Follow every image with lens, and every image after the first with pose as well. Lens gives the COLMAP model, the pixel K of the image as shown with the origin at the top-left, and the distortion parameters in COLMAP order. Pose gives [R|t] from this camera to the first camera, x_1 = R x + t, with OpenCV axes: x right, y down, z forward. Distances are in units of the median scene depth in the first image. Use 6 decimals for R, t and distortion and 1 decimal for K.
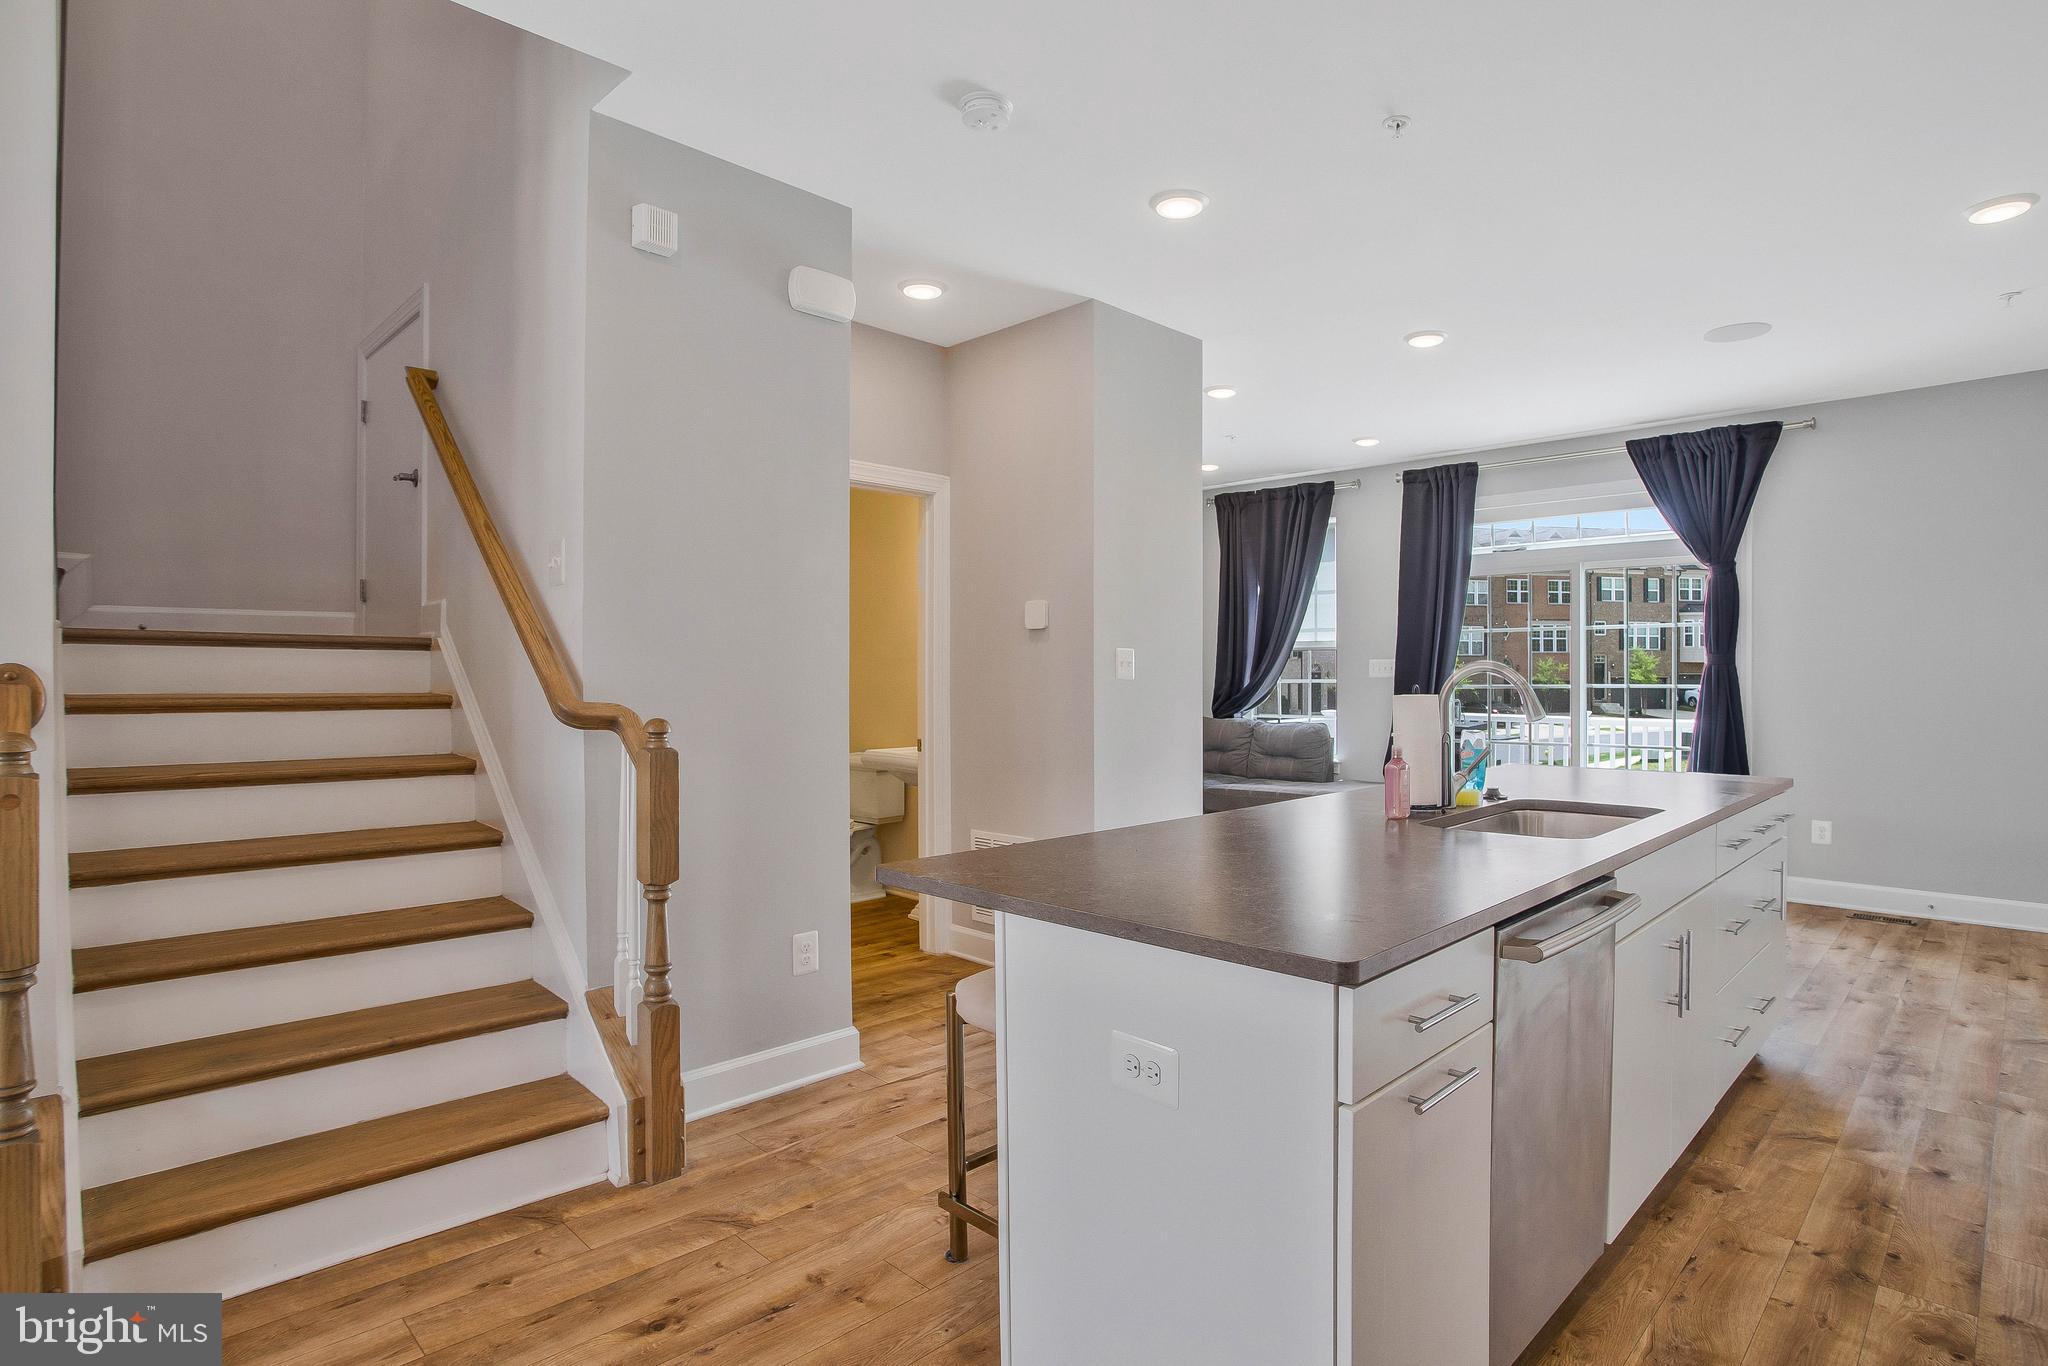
lens RADIAL K [[1049.7, 0, 1019.7], [0, 1049.7, 689.5], [0, 0, 1]] dist [-0.034869, 0.011911]
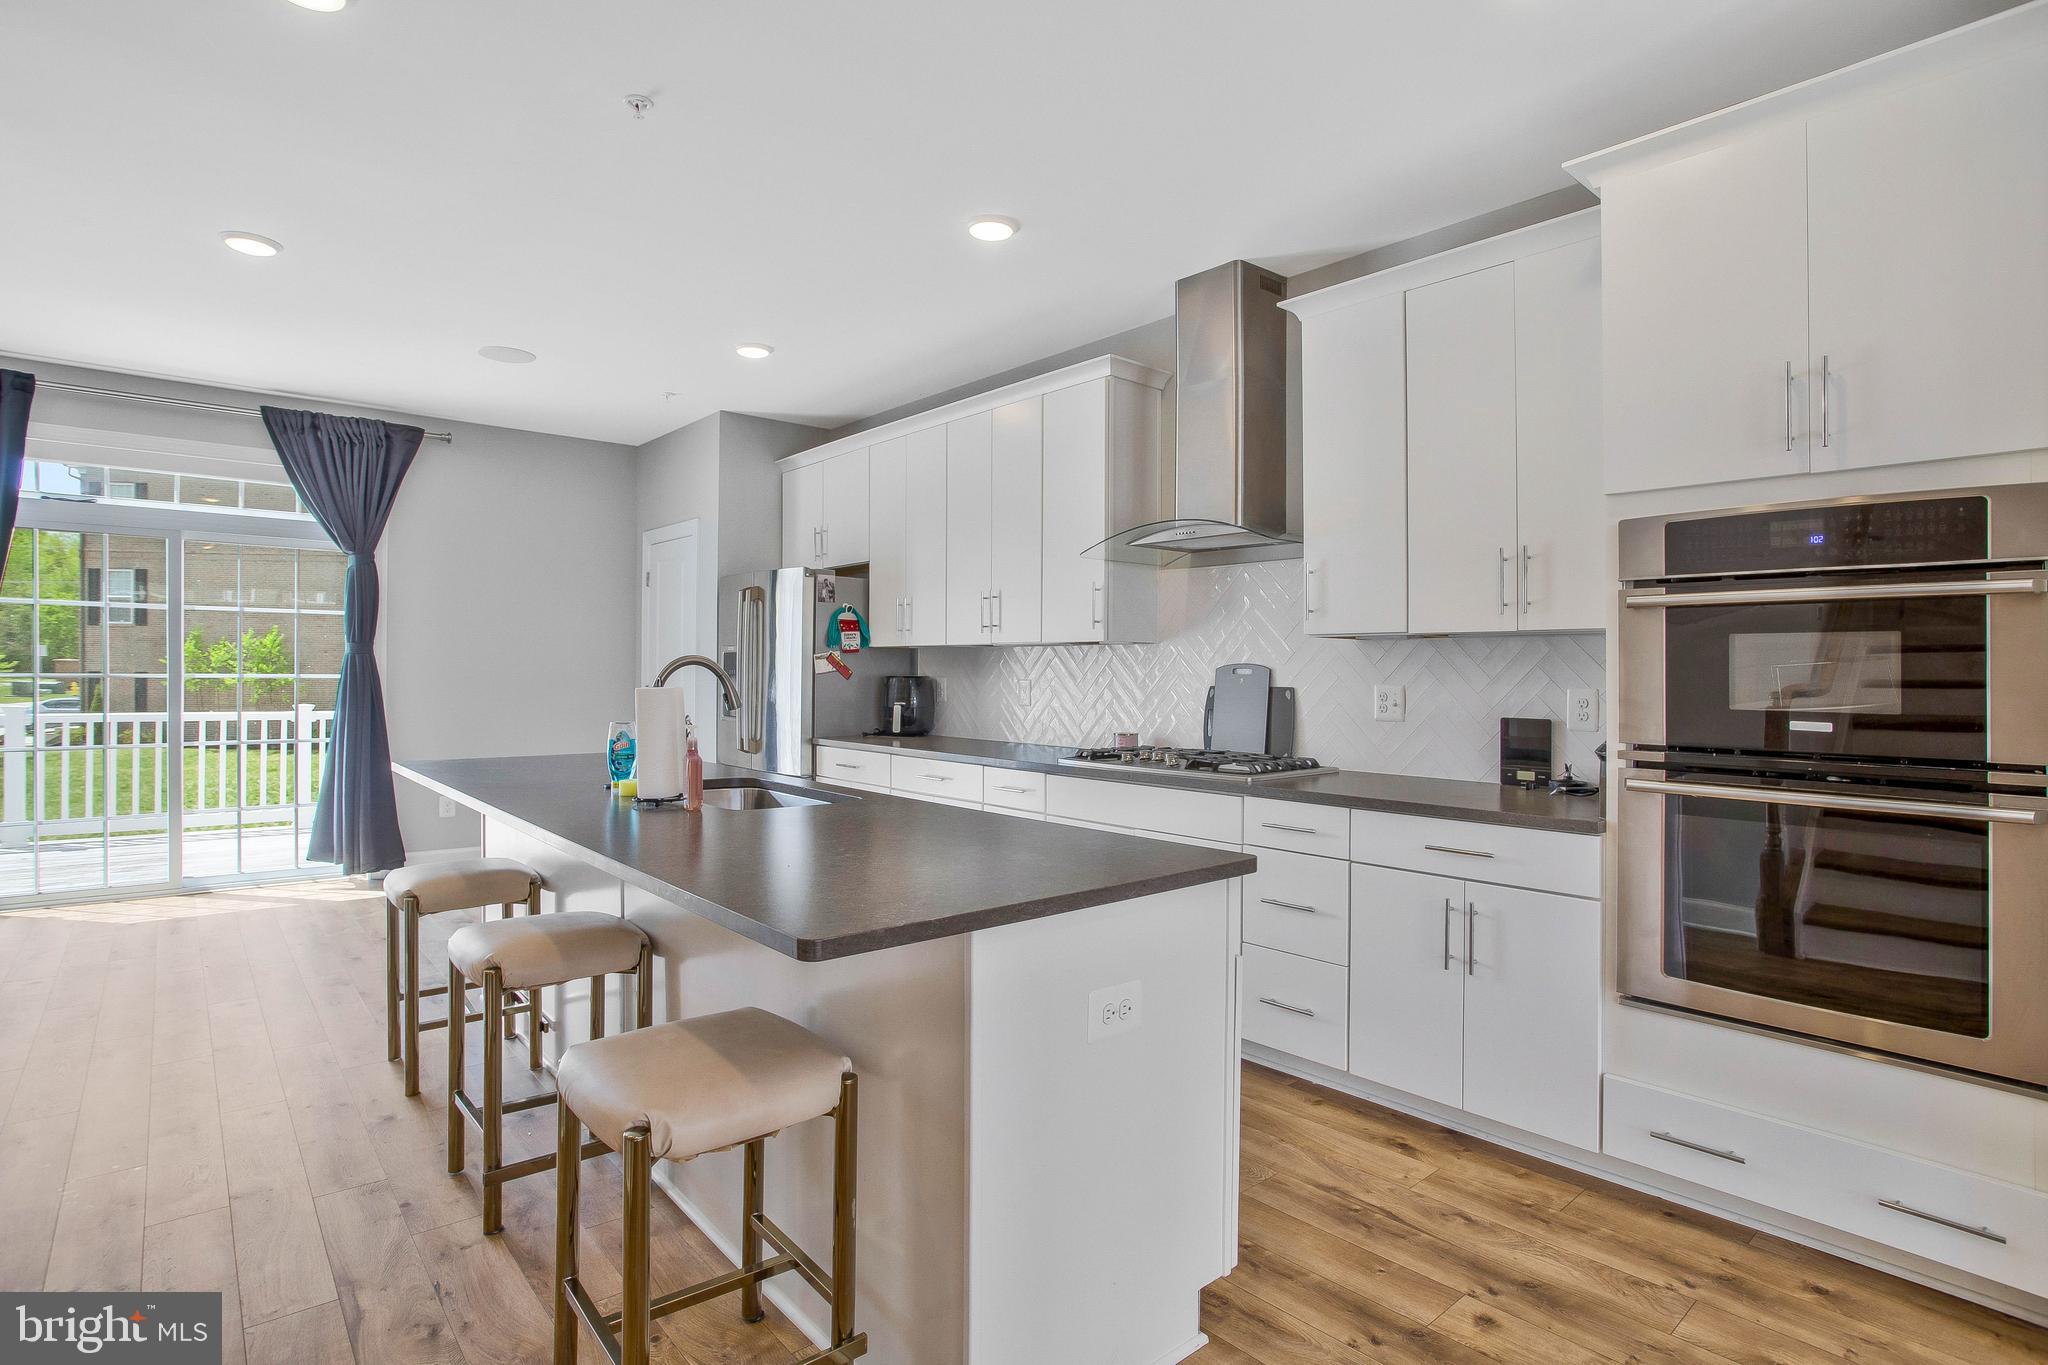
lens RADIAL K [[1043.4, 0, 1084.2], [0, 1043.4, 663.8], [0, 0, 1]] dist [-0.088456, 0.058289]
pose [[0.031418, -0.000347, 0.999506, -0.296017], [0.012487, 0.999922, -0.000045, -0.006405], [-0.999428, 0.012482, 0.031420, 0.286491]]
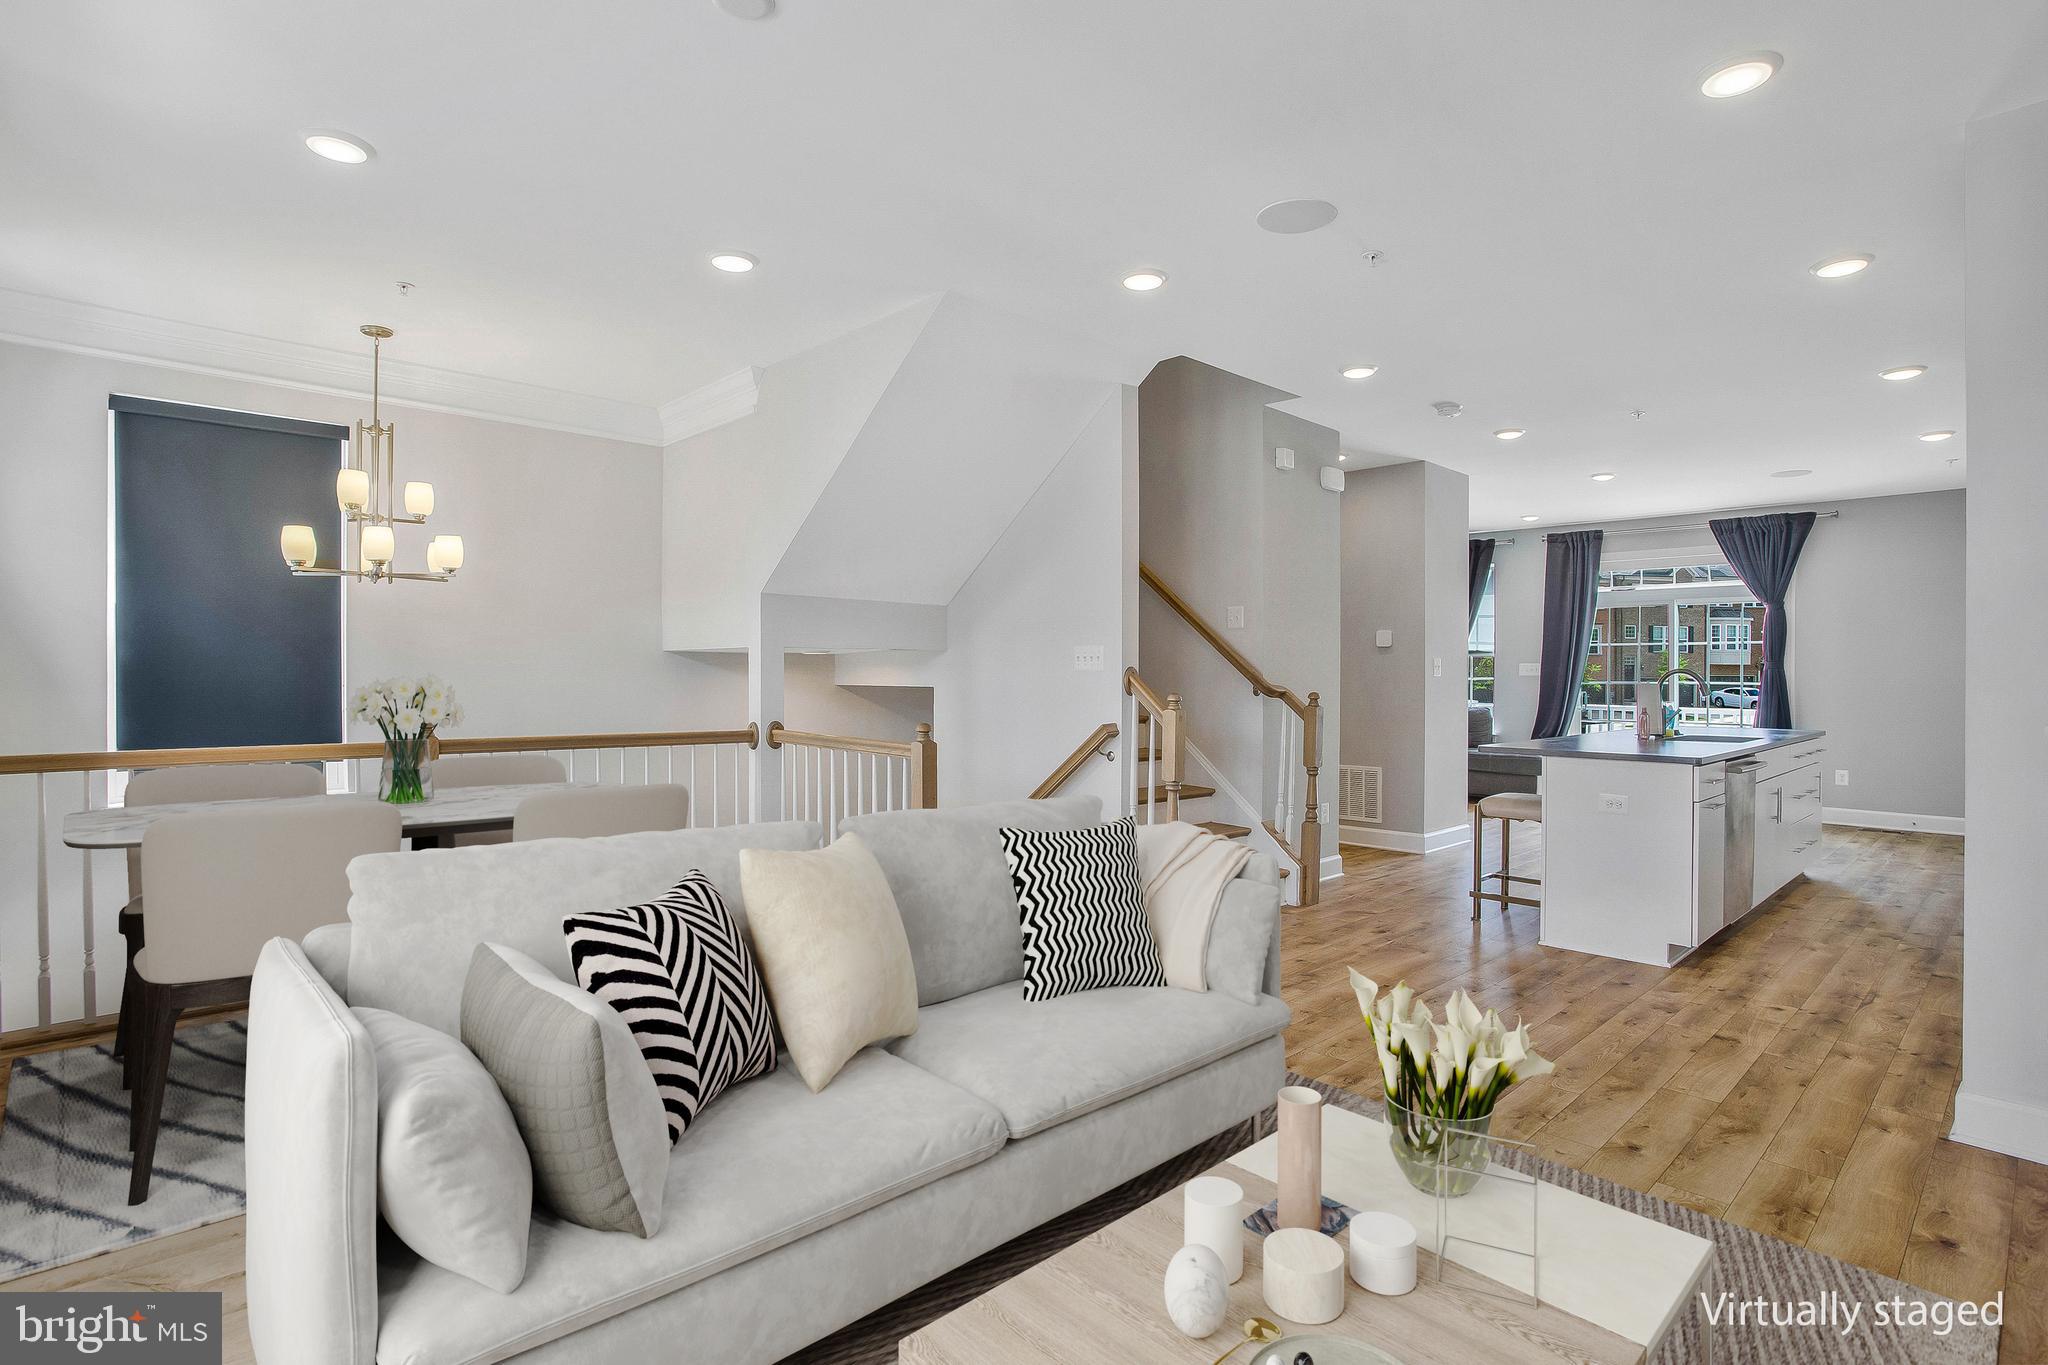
lens RADIAL K [[1083.3, 0, 1024.0], [0, 1083.3, 682.5], [0, 0, 1]] dist [-0.004249, 0.012607]
pose [[0.999910, 0.004249, 0.012706, -0.469437], [-0.004171, 0.999972, -0.006226, 0.010341], [-0.012732, 0.006172, 0.999900, -0.610734]]
